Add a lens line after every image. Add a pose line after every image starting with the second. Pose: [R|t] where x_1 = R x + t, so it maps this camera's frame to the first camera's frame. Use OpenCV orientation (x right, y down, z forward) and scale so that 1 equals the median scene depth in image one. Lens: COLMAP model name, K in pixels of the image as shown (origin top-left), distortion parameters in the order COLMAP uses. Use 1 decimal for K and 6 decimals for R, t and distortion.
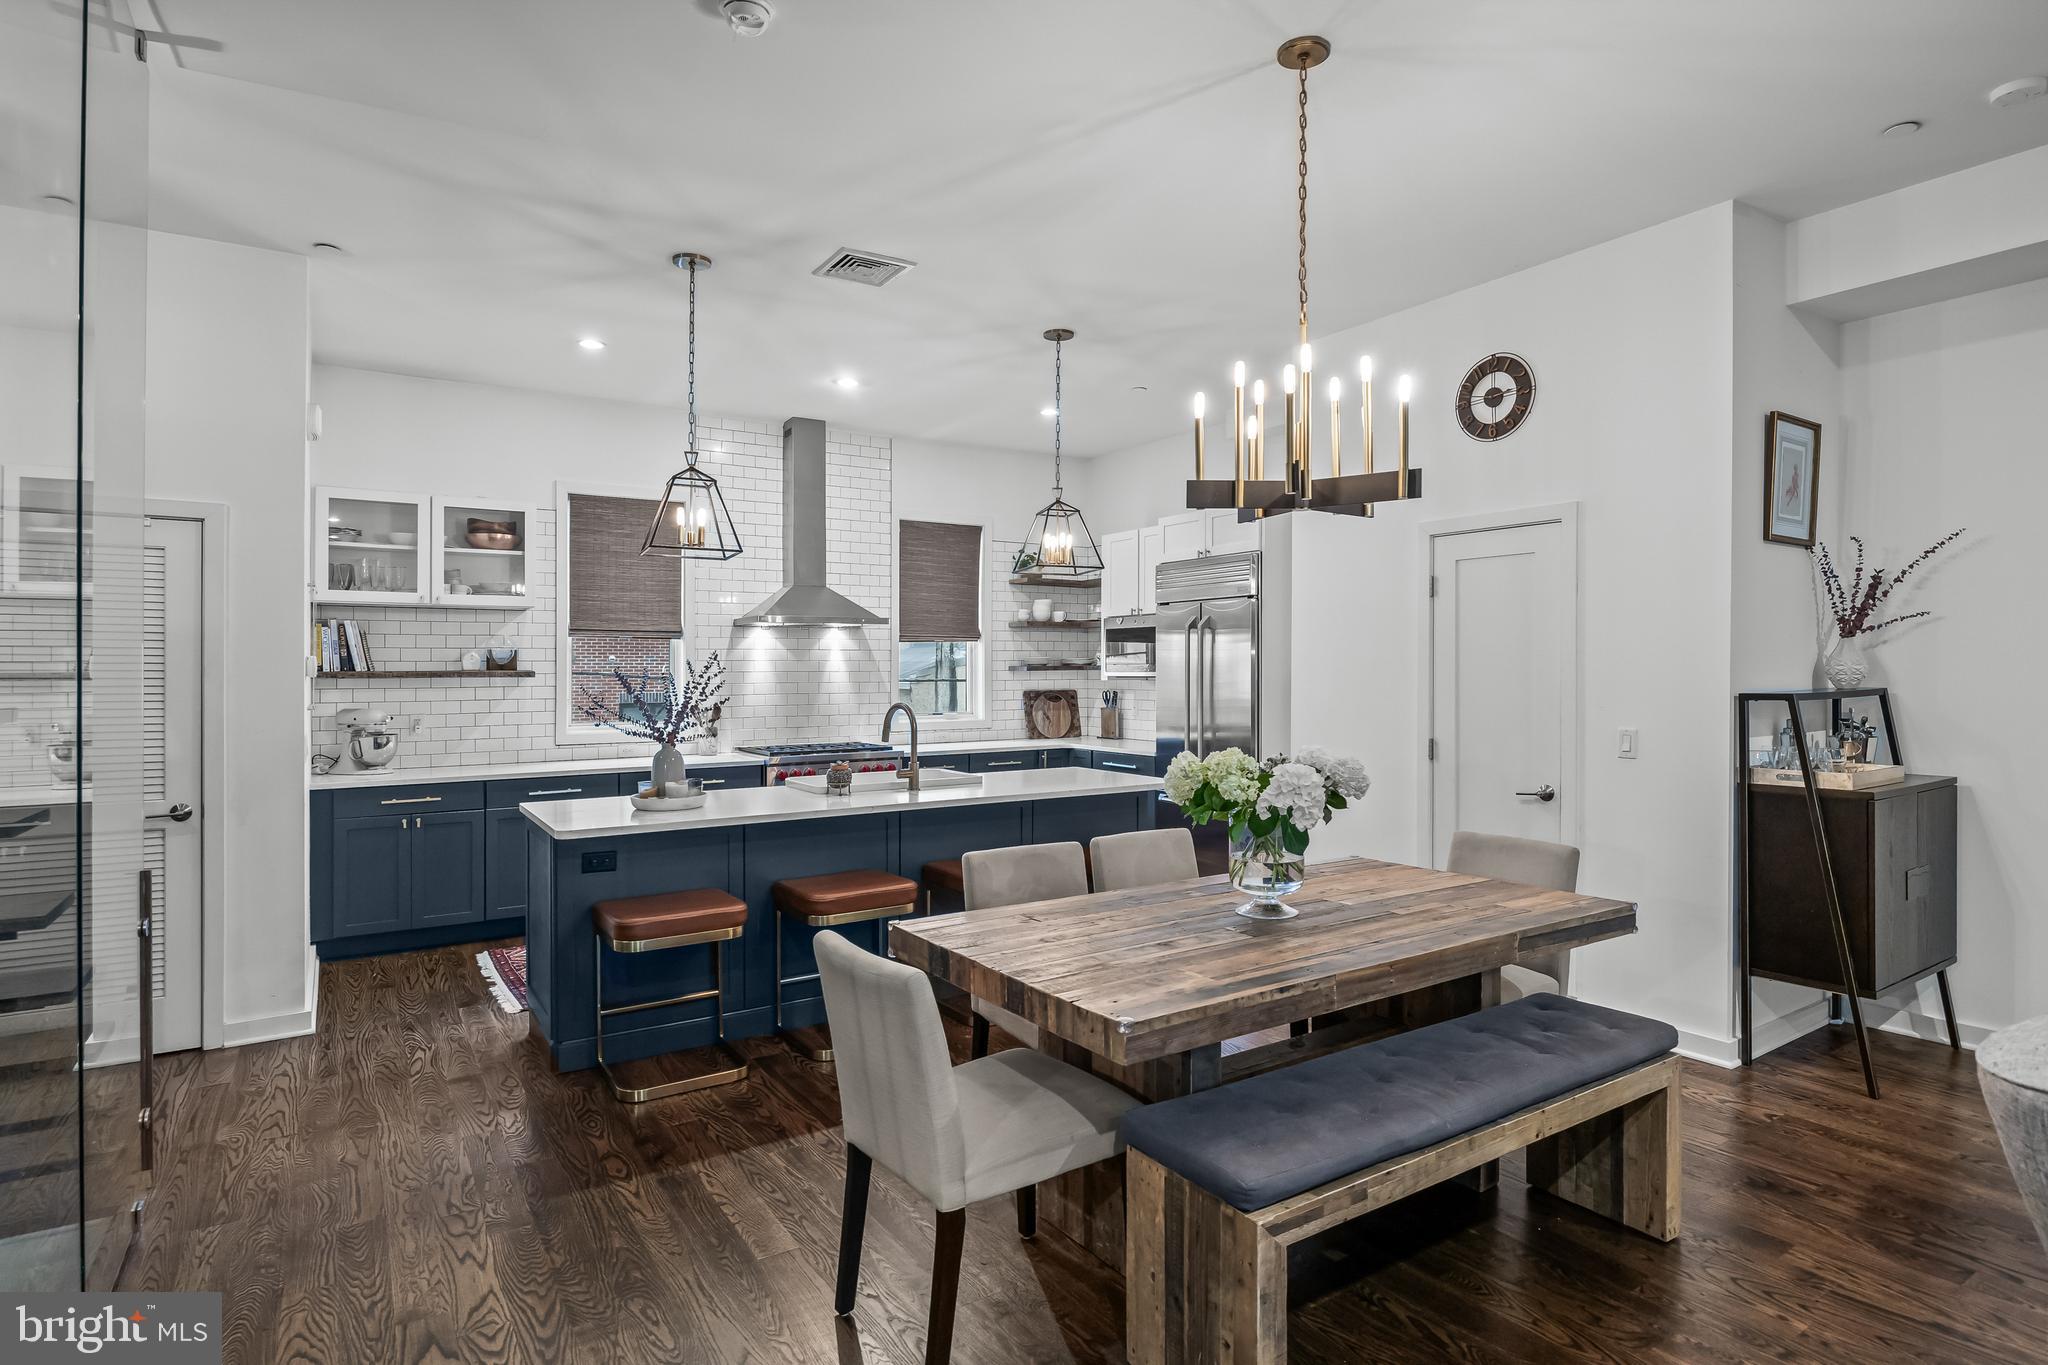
lens RADIAL K [[1068.0, 0, 1022.5], [0, 1068.0, 658.9], [0, 0, 1]] dist [-0.006969, -0.000788]
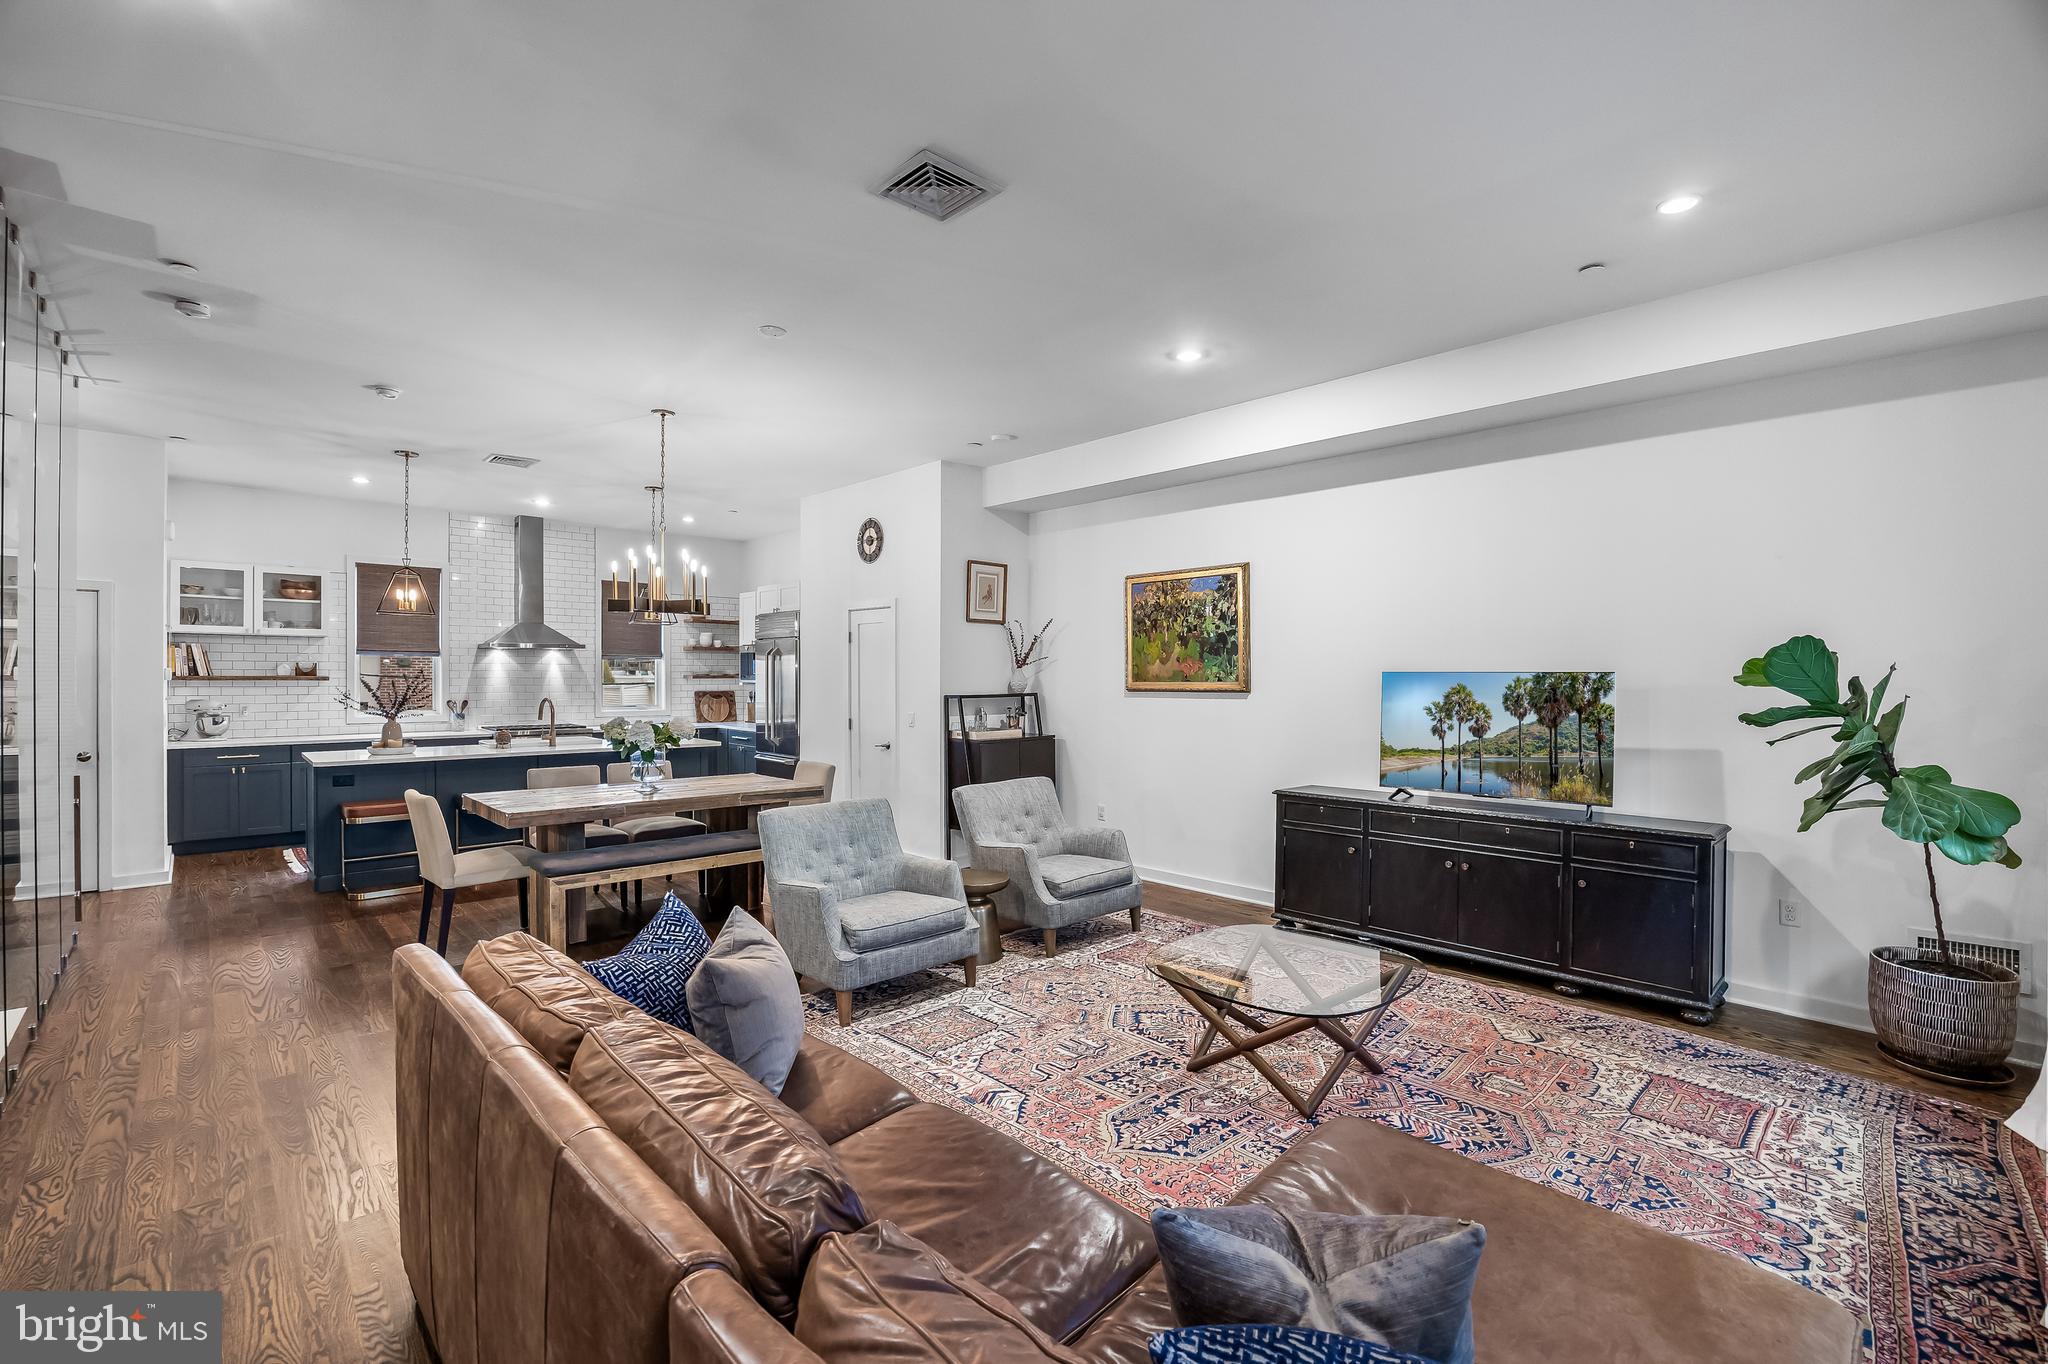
lens RADIAL K [[889.5, 0, 1030.5], [0, 889.5, 680.7], [0, 0, 1]] dist [-0.018977, 0.000456]
pose [[0.981966, 0.008702, 0.188859, 0.323251], [-0.011929, 0.999801, 0.015959, -0.016025], [-0.188683, -0.017924, 0.981874, -0.482783]]
